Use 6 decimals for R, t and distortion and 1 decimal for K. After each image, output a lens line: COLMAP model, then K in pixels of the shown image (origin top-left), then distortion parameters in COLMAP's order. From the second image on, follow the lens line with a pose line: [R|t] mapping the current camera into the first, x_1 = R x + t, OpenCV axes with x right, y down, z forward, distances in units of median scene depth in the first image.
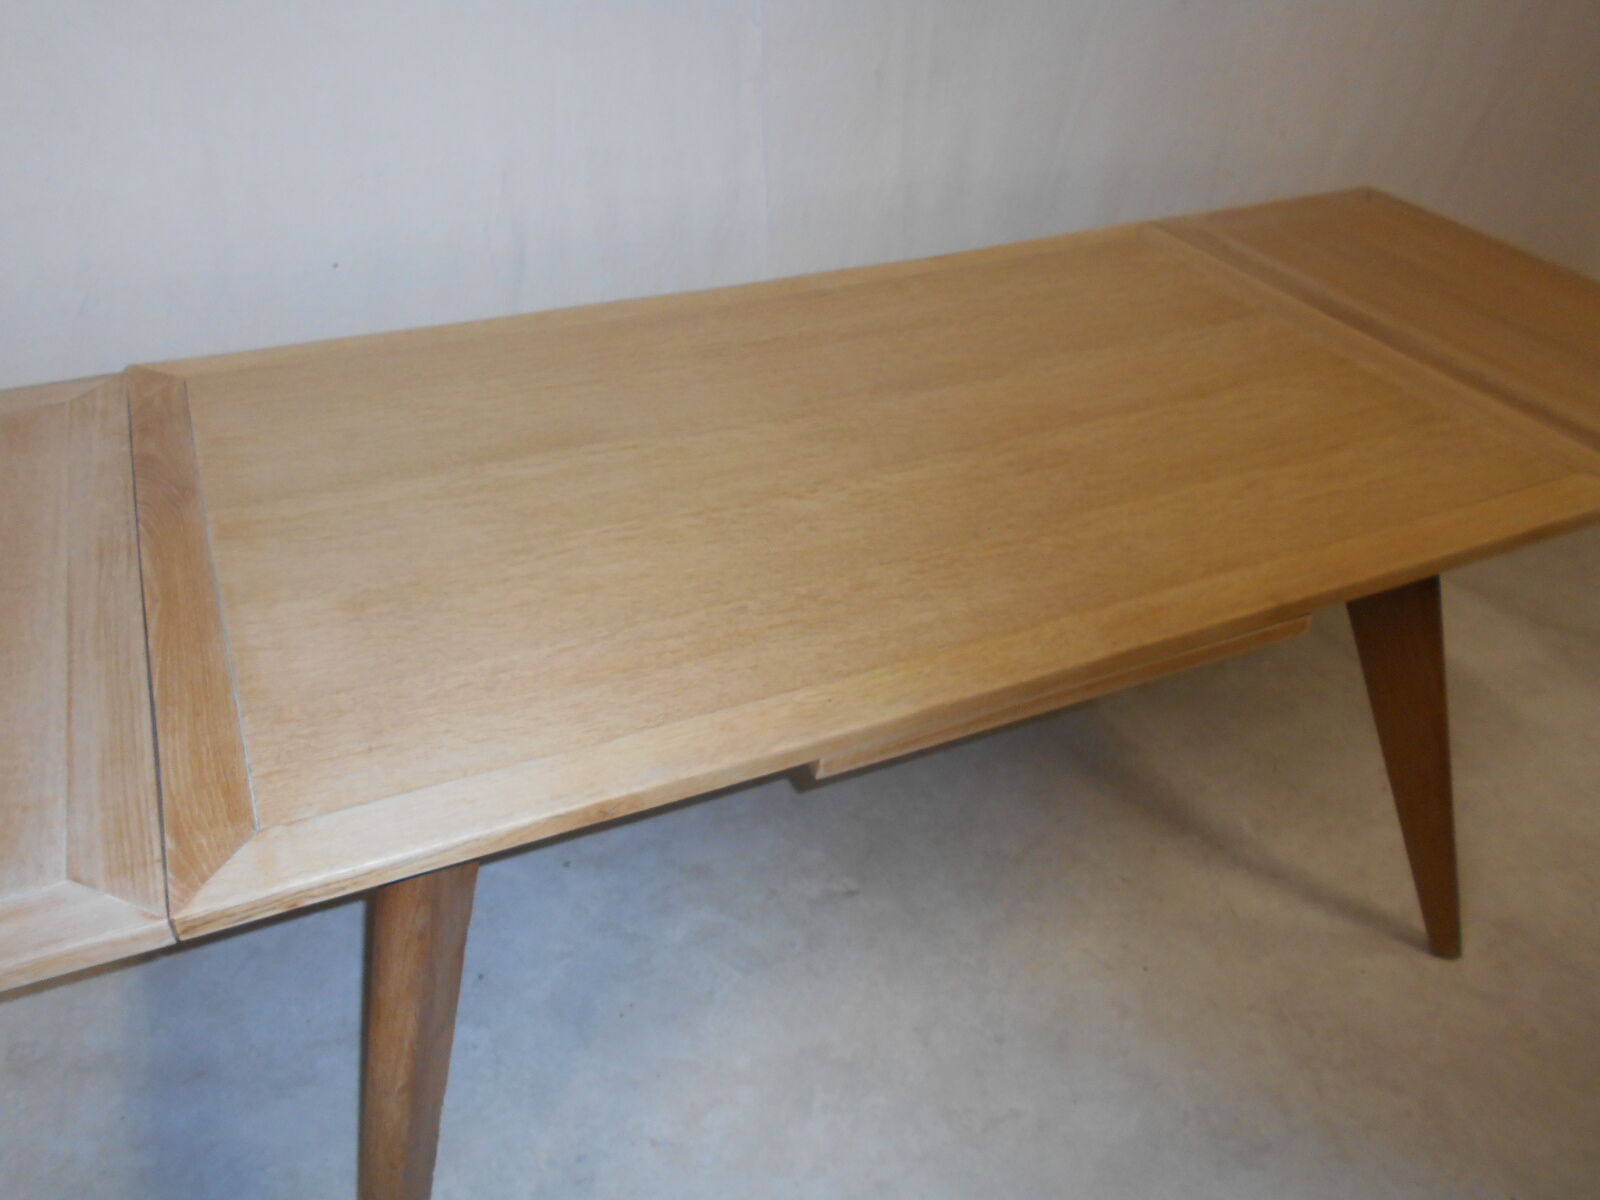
lens RADIAL K [[1259.8, 0, 776.8], [0, 1259.8, 591.6], [0, 0, 1]] dist [-0.008199, 0.003971]
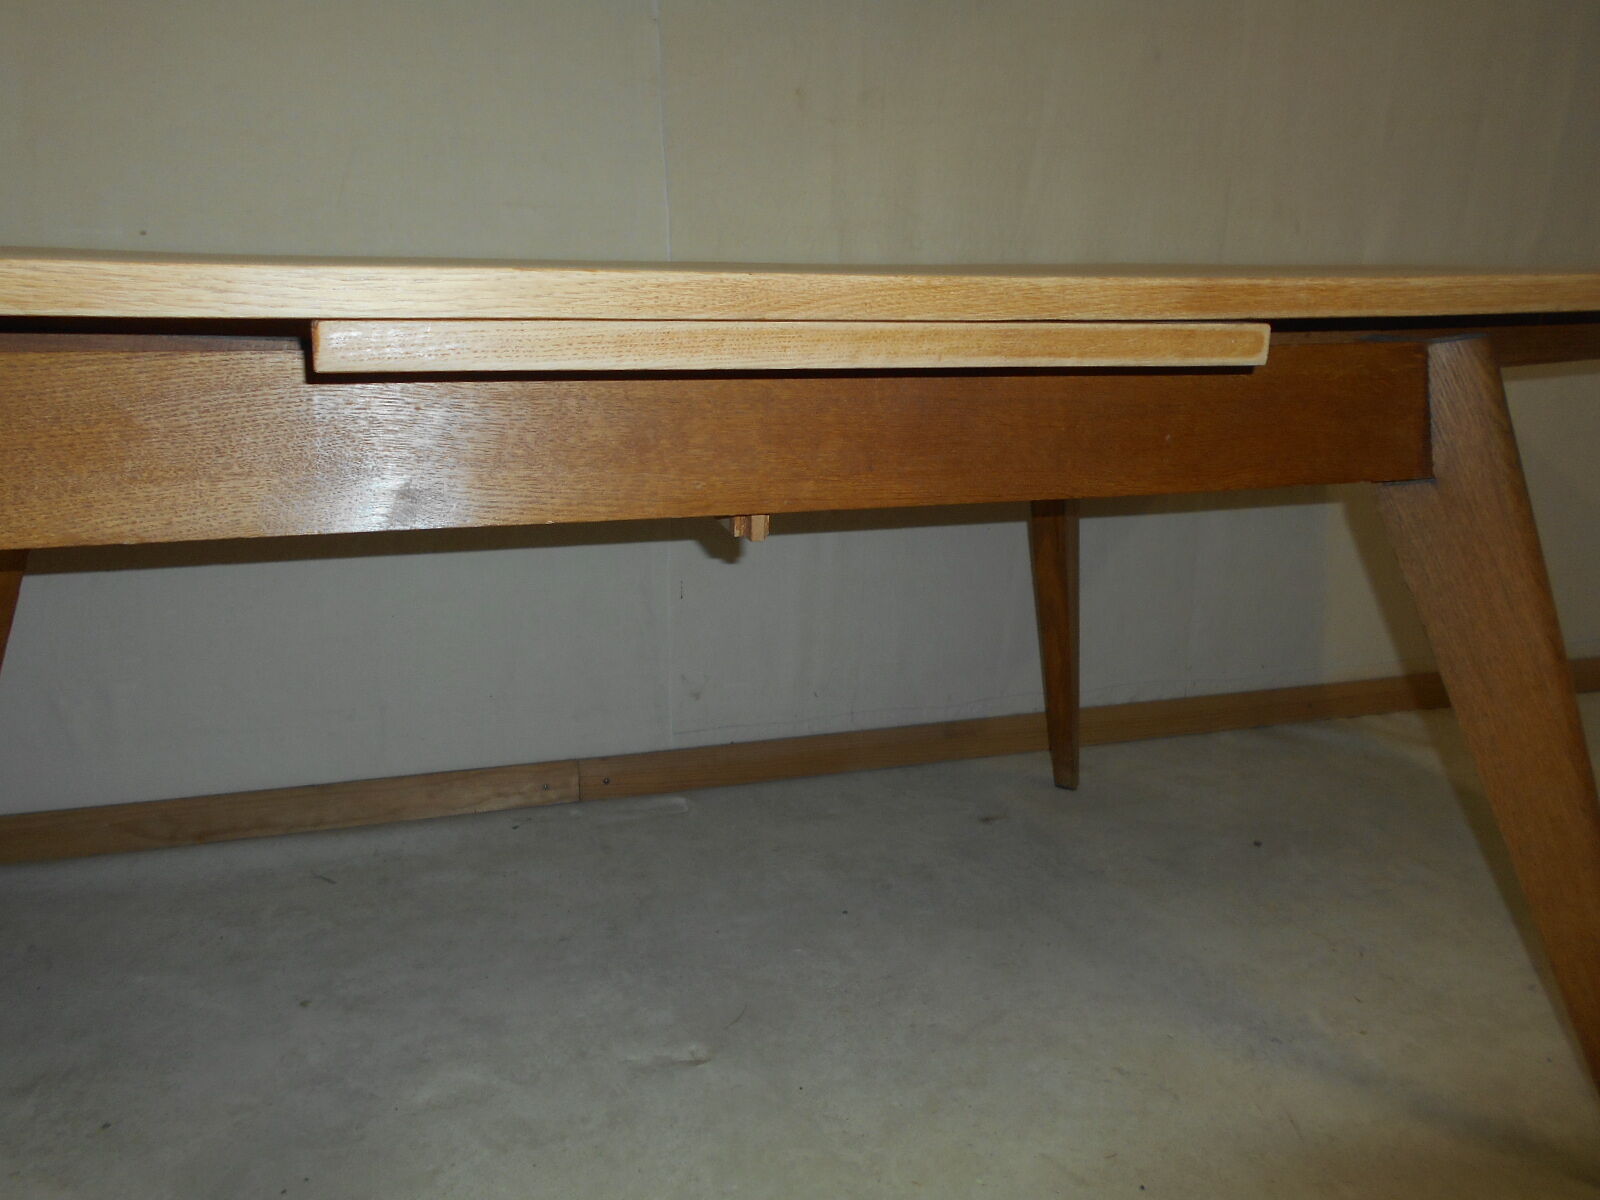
lens RADIAL K [[1248.8, 0, 780.2], [0, 1248.8, 602.9], [0, 0, 1]] dist [0.003784, 0.004271]
pose [[0.994428, 0.017160, -0.104011, 0.208844], [-0.052356, 0.936767, -0.346015, 0.296552], [0.091496, 0.349533, 0.932446, 0.375471]]
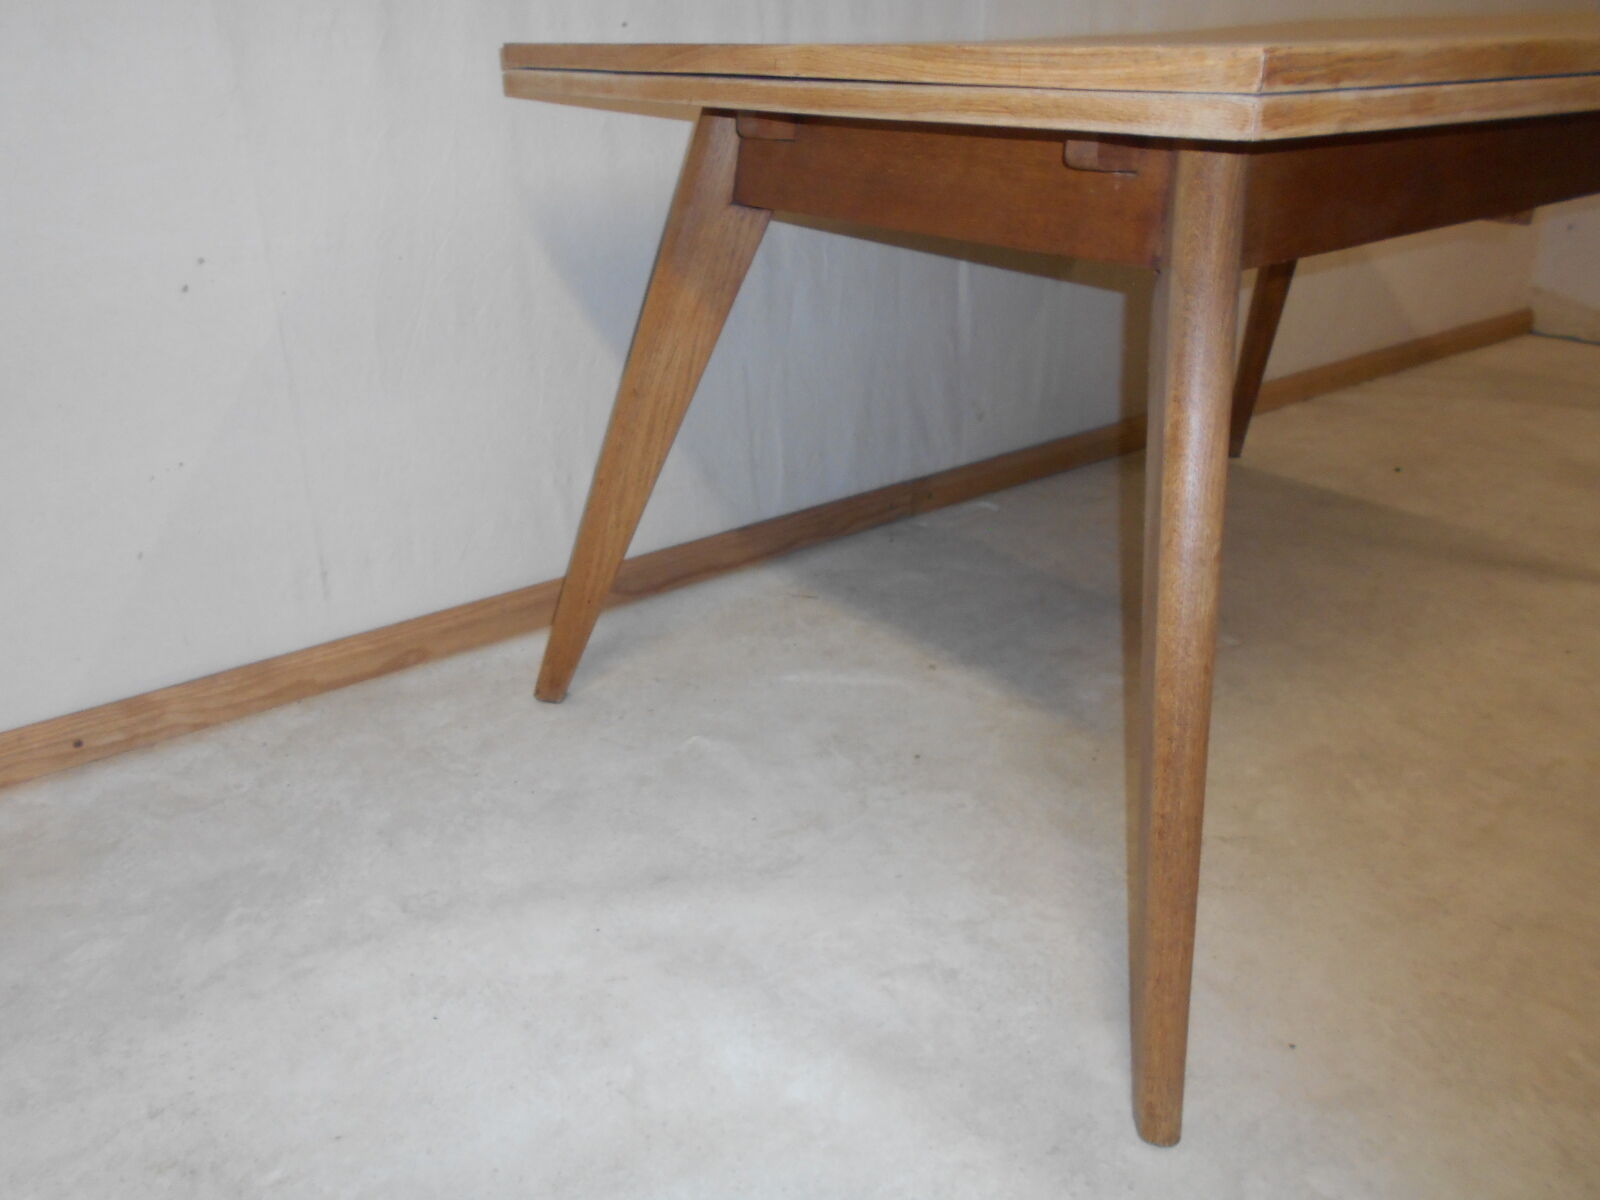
lens RADIAL K [[1248.8, 0, 780.2], [0, 1248.8, 602.9], [0, 0, 1]] dist [0.003784, 0.004271]
pose [[0.972060, -0.132072, 0.194055, -0.554701], [0.165817, 0.971495, -0.169419, 0.386492], [-0.166147, 0.196863, 0.966250, 0.198173]]
